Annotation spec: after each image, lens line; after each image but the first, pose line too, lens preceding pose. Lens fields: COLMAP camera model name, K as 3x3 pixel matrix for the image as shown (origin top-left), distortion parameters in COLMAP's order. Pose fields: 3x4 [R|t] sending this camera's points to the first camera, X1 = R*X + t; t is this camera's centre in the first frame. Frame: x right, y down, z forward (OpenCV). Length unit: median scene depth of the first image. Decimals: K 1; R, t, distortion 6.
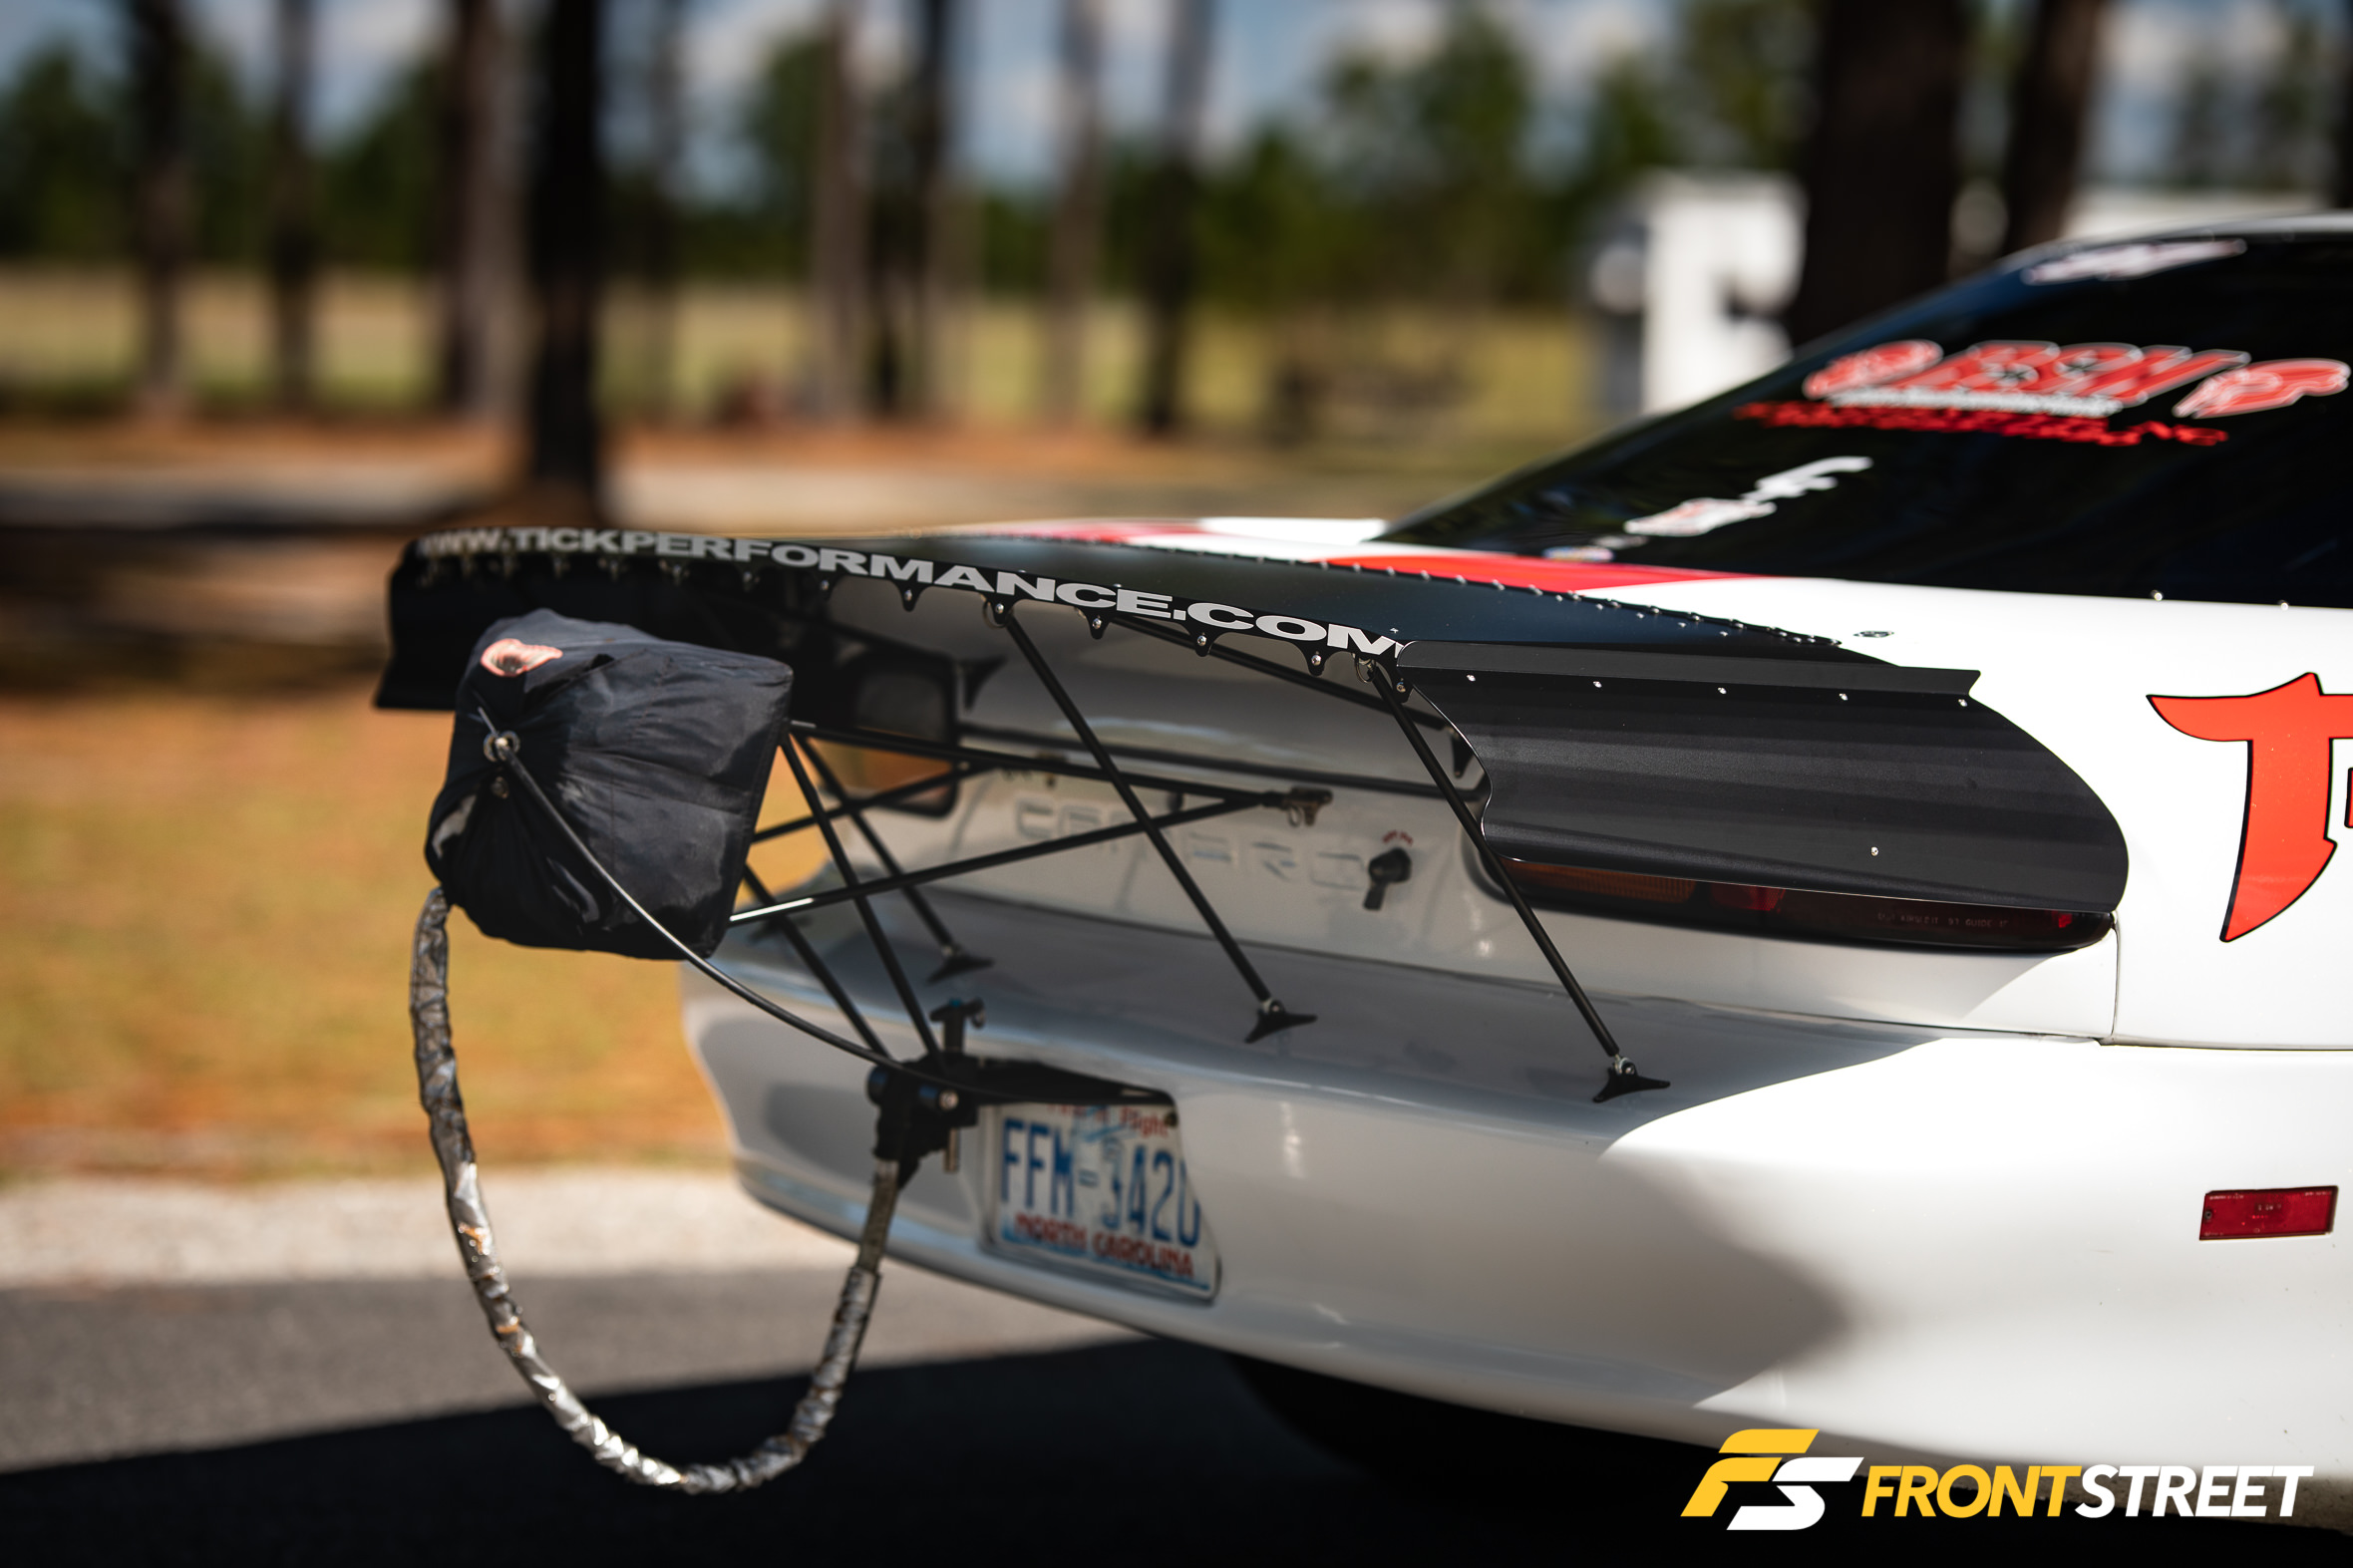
lens RADIAL K [[7469.2, 0, 1162.3], [0, 7469.2, 781.0], [0, 0, 1]] dist [0.102084, 0.000000]
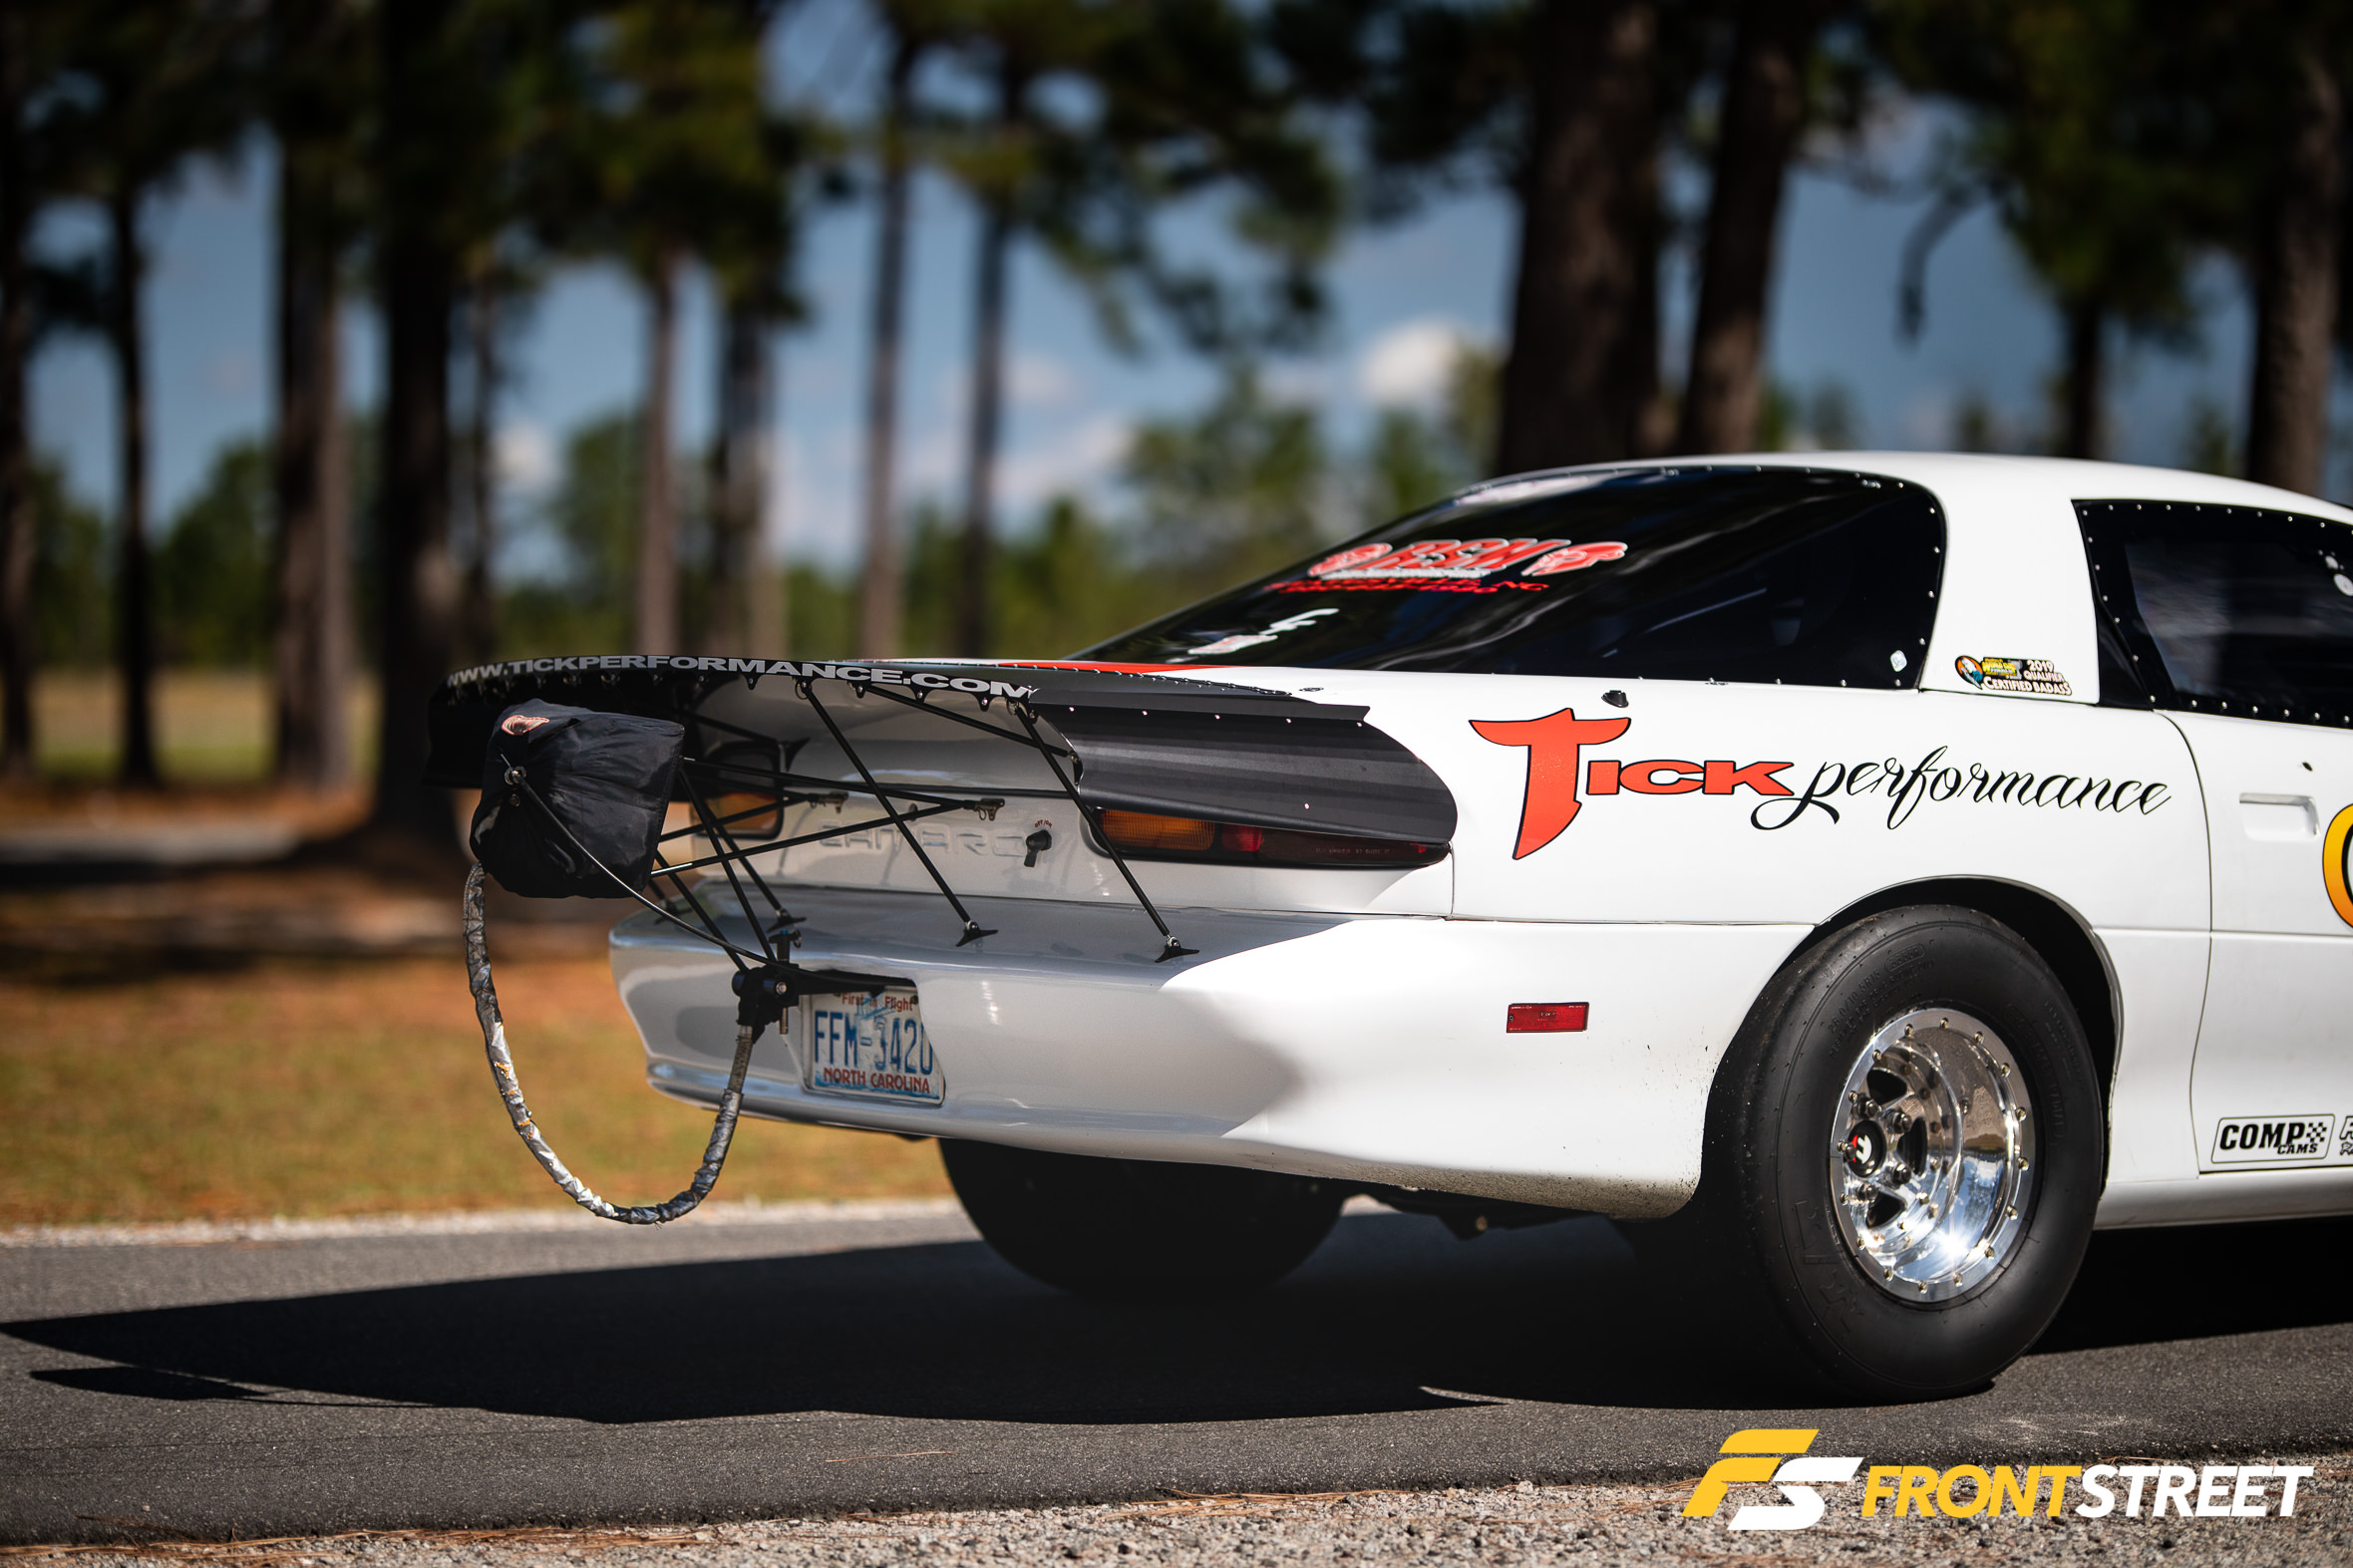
lens RADIAL K [[7469.2, 0, 1184.9], [0, 7469.2, 789.4], [0, 0, 1]] dist [0.102084, 0.000000]
pose [[0.999293, -0.024763, 0.028280, 0.015898], [0.026137, 0.998442, -0.049303, 0.084108], [-0.027015, 0.050007, 0.998383, -0.690930]]
